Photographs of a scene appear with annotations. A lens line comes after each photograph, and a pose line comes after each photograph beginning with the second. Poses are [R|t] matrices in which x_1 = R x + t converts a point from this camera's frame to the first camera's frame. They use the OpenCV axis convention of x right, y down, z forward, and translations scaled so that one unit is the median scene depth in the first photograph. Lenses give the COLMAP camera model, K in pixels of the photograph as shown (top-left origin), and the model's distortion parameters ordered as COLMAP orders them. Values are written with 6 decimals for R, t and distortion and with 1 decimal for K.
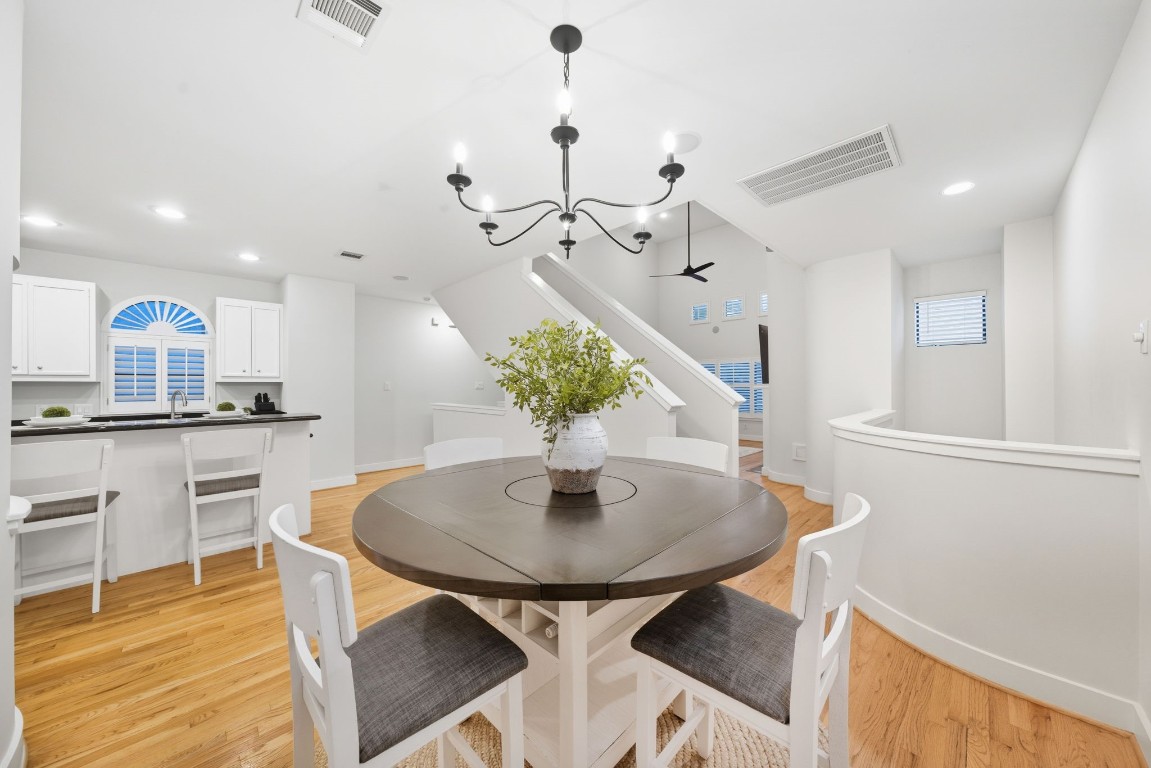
lens RADIAL K [[395.3, 0, 575.5], [0, 395.3, 384.0], [0, 0, 1]] dist [-0.001337, 0.000017]
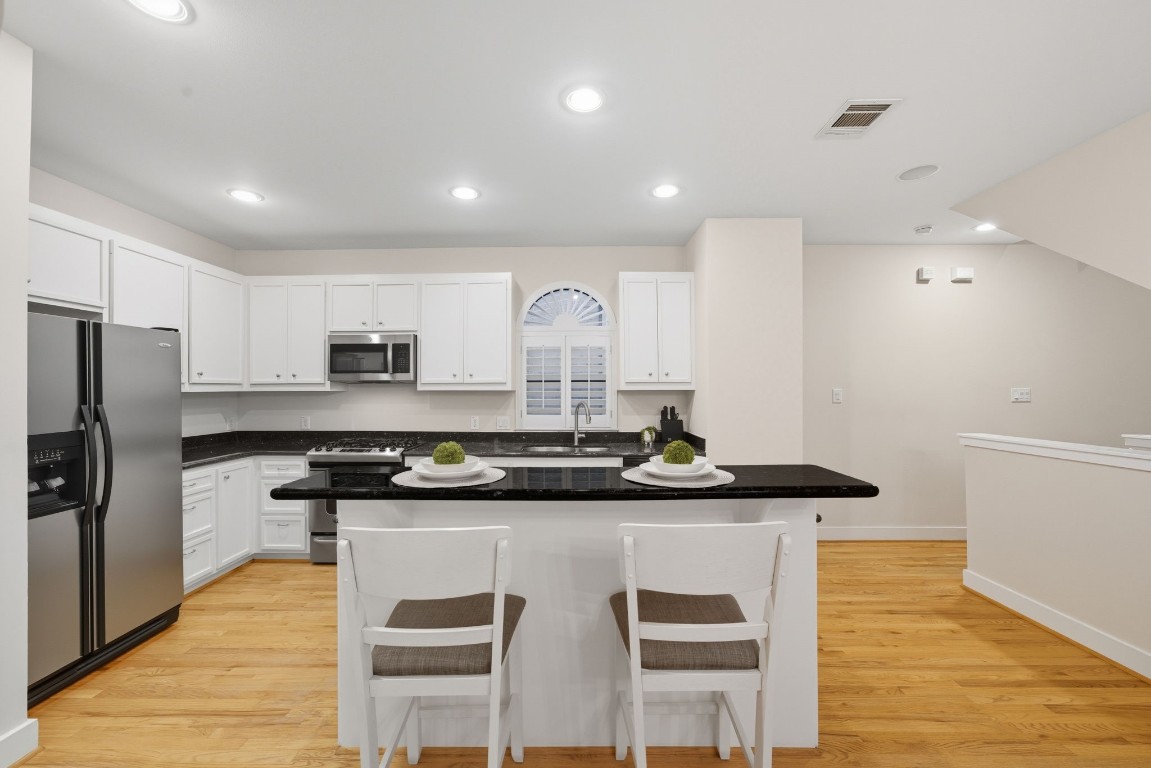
lens RADIAL K [[480.5, 0, 575.5], [0, 480.5, 384.0], [0, 0, 1]] dist [-0.020308, 0.000253]
pose [[0.716132, -0.008296, -0.697915, -0.375210], [0.001551, 0.999946, -0.010295, -0.008052], [0.697963, 0.006291, 0.716106, 0.335177]]
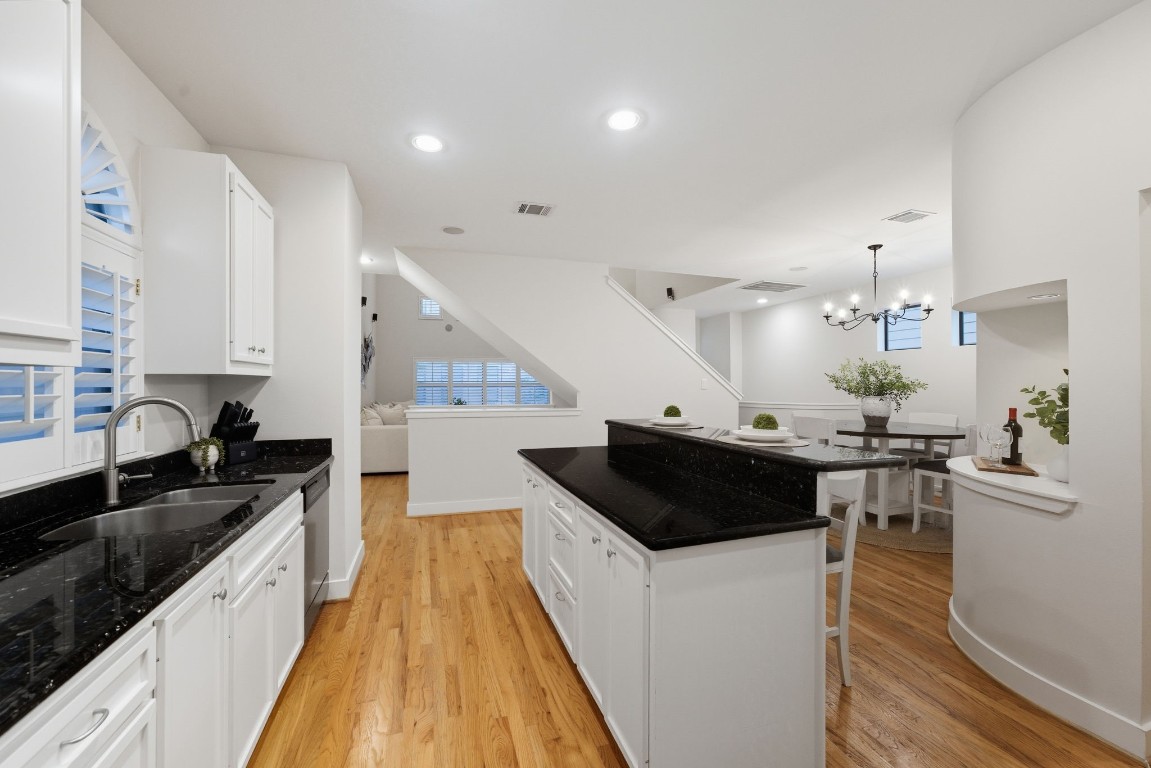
lens RADIAL K [[450.9, 0, 575.5], [0, 450.9, 384.0], [0, 0, 1]] dist [-0.001782, -0.000074]
pose [[0.438764, 0.002345, 0.898599, -1.206512], [-0.005947, 0.999982, 0.000295, 0.002625], [-0.898583, -0.005474, 0.438770, 0.514508]]
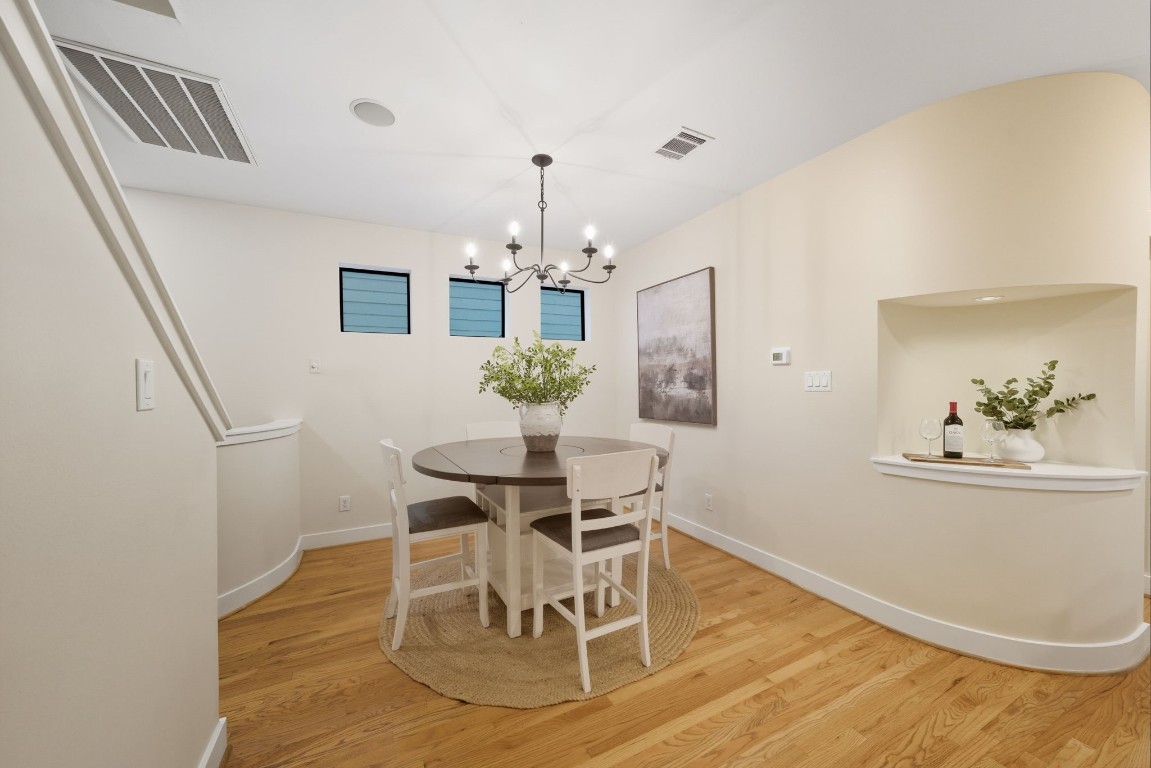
lens RADIAL K [[419.0, 0, 575.5], [0, 419.0, 384.0], [0, 0, 1]] dist [0.009875, 0.000051]
pose [[-0.957058, 0.009402, 0.289743, -0.219106], [0.009899, 0.999951, 0.000249, 0.002171], [-0.289726, 0.003107, -0.957104, 0.900511]]
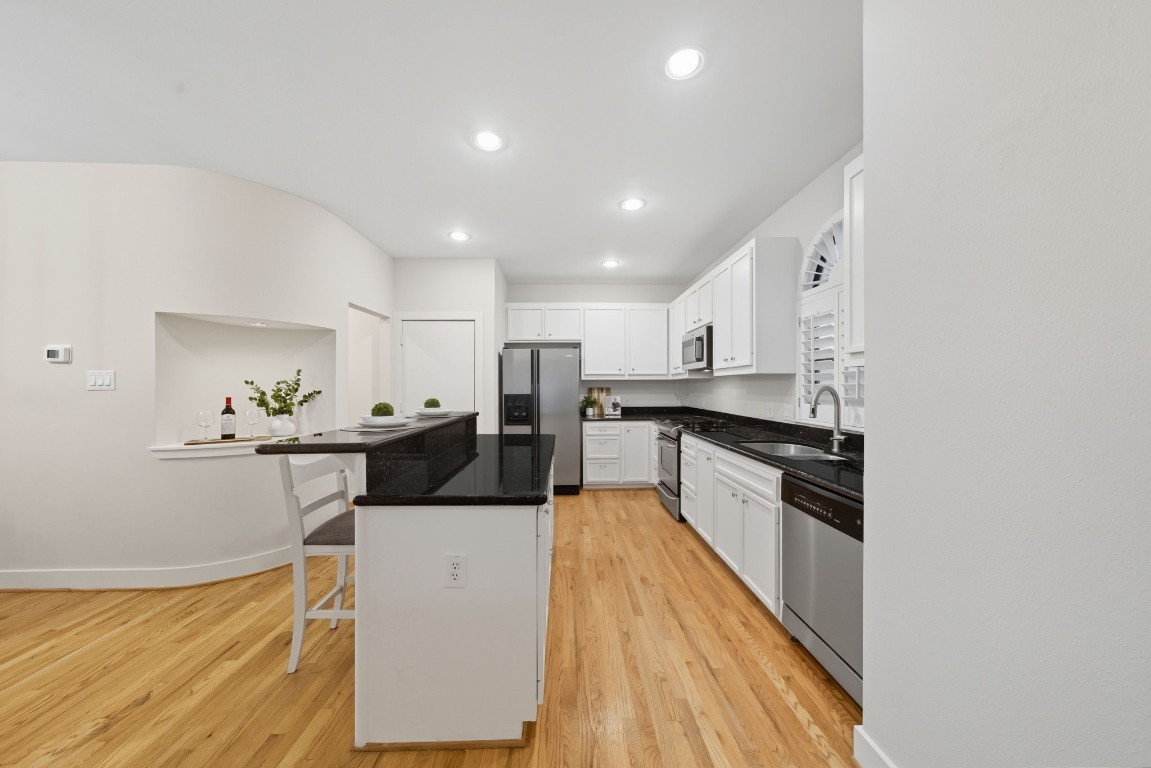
lens RADIAL K [[395.3, 0, 575.5], [0, 395.3, 384.0], [0, 0, 1]] dist [-0.001337, 0.000017]
pose [[-0.677531, -0.003040, -0.735488, -0.413072], [0.006459, 0.999928, -0.010084, 0.016926], [0.735466, -0.011583, -0.677463, 1.122794]]
